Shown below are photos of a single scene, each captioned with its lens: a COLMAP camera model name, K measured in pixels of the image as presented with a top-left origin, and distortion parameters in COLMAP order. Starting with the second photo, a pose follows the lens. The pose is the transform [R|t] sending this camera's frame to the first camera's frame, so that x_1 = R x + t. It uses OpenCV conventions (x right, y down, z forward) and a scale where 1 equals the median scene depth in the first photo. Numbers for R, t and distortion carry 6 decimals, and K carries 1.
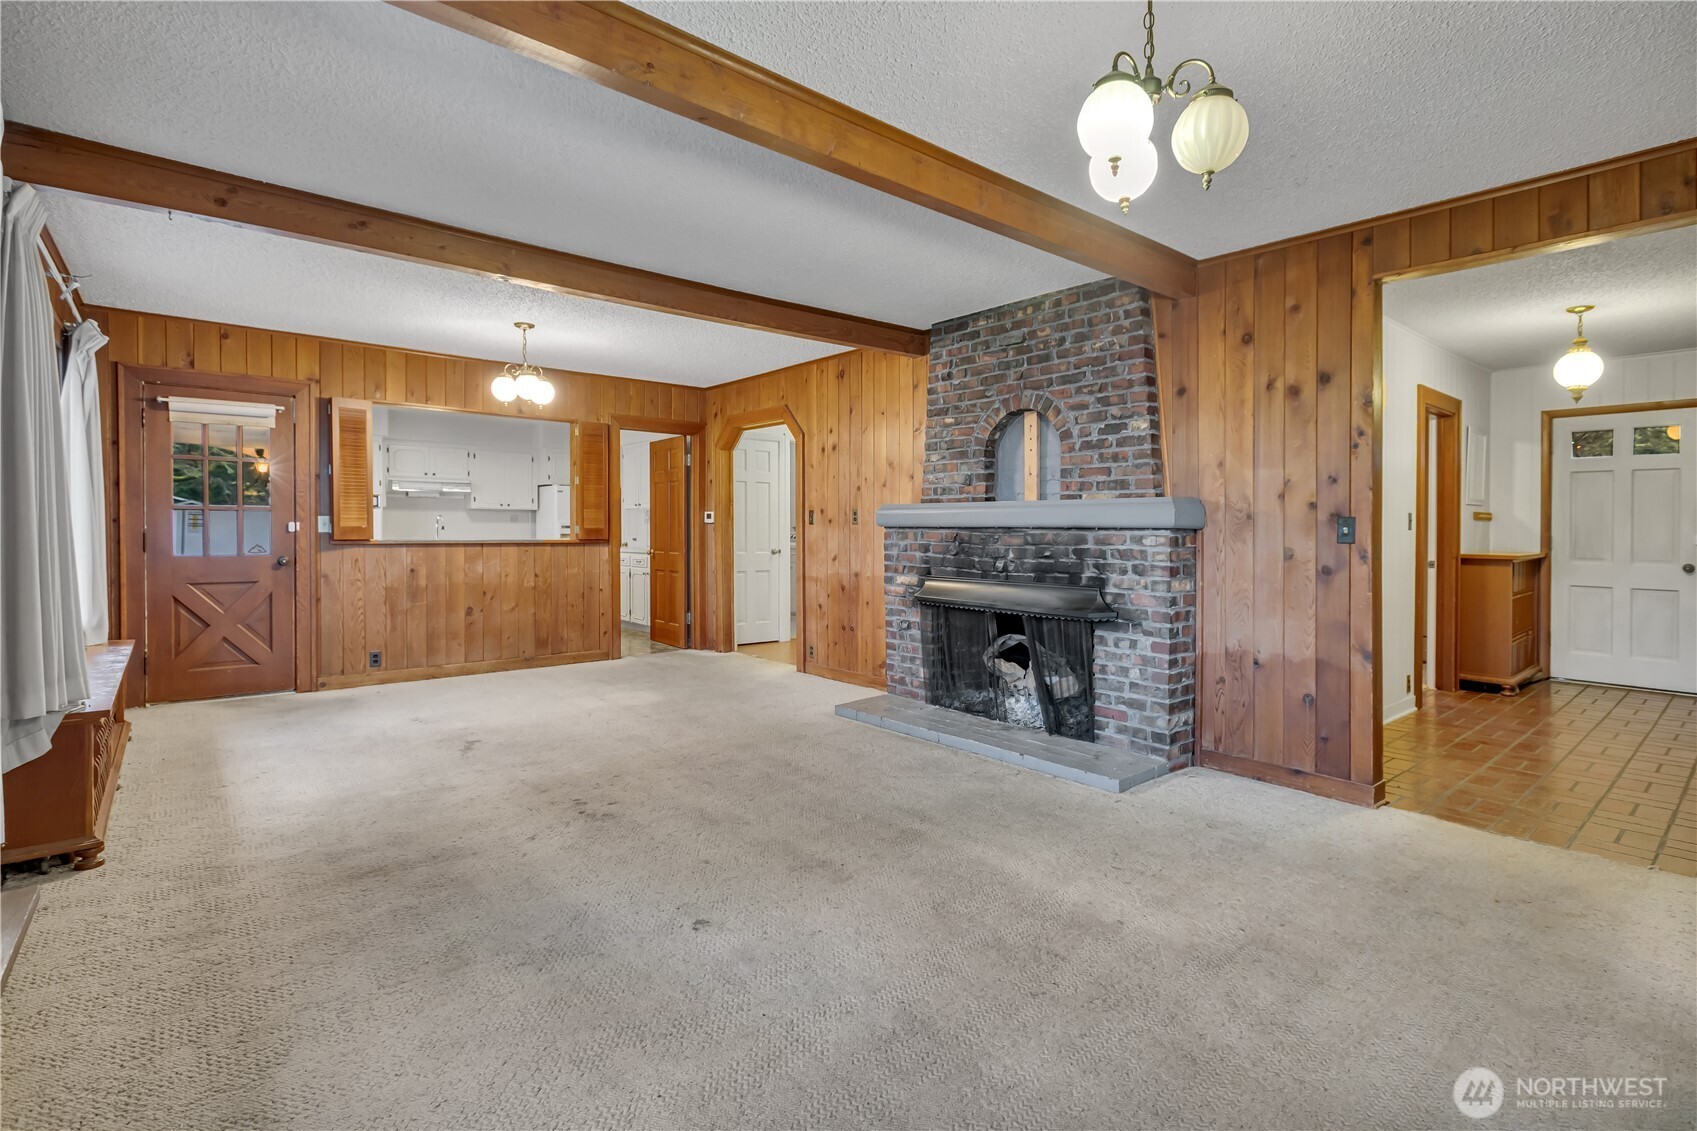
lens RADIAL K [[788.8, 0, 854.2], [0, 788.8, 534.0], [0, 0, 1]] dist [0.017263, 0.000699]
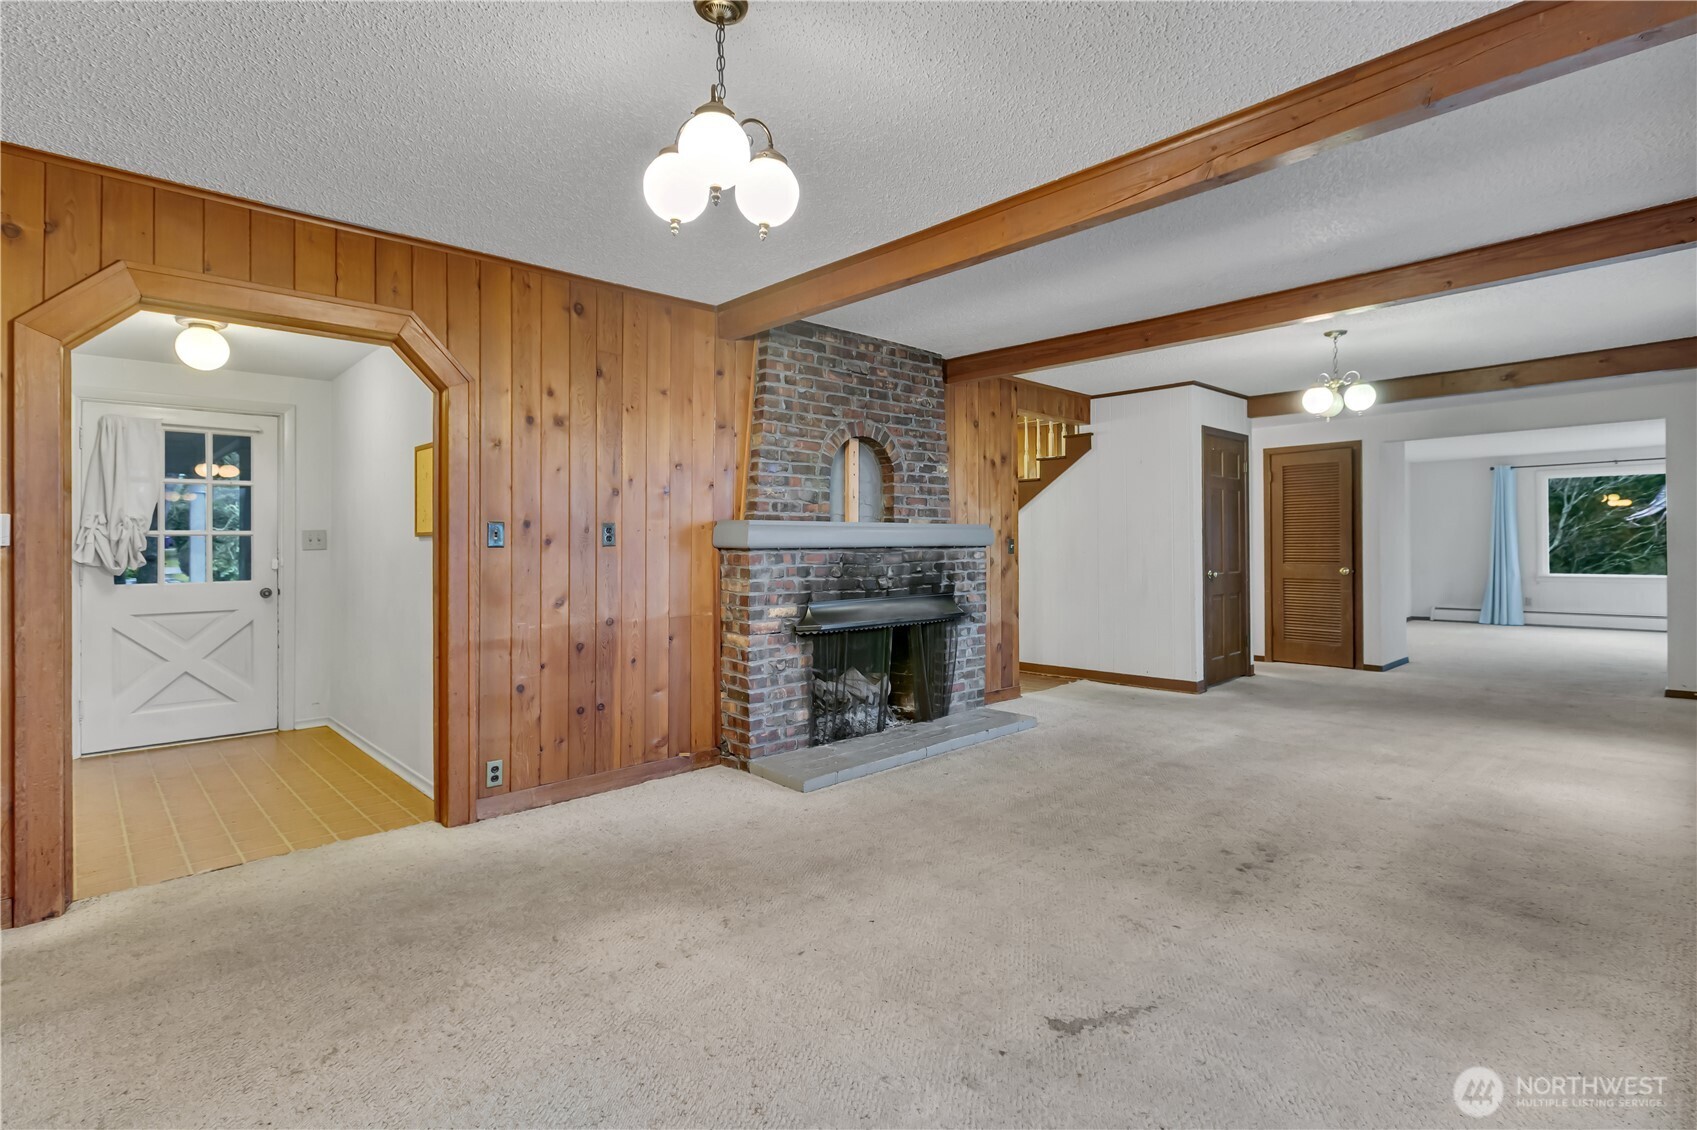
lens RADIAL K [[825.0, 0, 822.3], [0, 825.0, 545.6], [0, 0, 1]] dist [-0.019965, 0.002572]
pose [[-0.033514, 0.000532, 0.999438, -0.955004], [0.020833, 0.999783, 0.000167, -0.012570], [-0.999221, 0.020827, -0.033517, 1.165549]]
